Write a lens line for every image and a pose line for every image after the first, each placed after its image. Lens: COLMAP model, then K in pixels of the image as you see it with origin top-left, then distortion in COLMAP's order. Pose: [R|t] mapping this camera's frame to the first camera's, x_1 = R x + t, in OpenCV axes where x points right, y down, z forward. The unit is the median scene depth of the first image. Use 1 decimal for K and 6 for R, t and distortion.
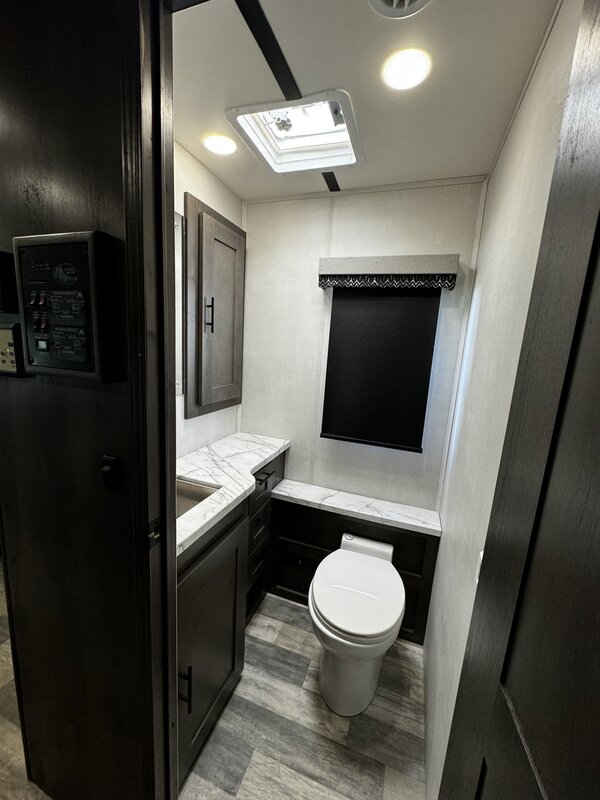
lens RADIAL K [[318.0, 0, 300.5], [0, 318.0, 400.2], [0, 0, 1]] dist [-0.002420, -0.000712]
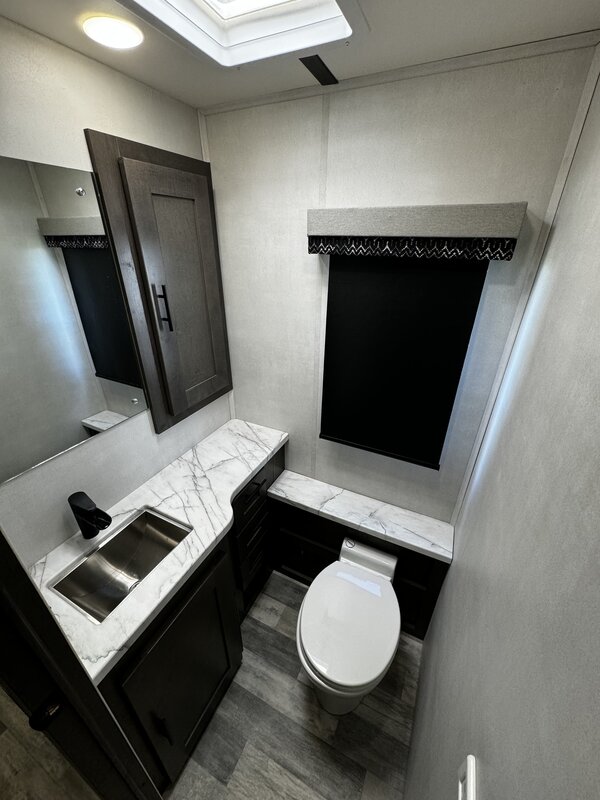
lens RADIAL K [[318.0, 0, 300.5], [0, 318.0, 401.7], [0, 0, 1]] dist [-0.002420, -0.000712]
pose [[0.992908, 0.000951, -0.118882, 0.133013], [0.033428, 0.957394, 0.286845, -0.263345], [0.114090, -0.288785, 0.950572, 0.248491]]
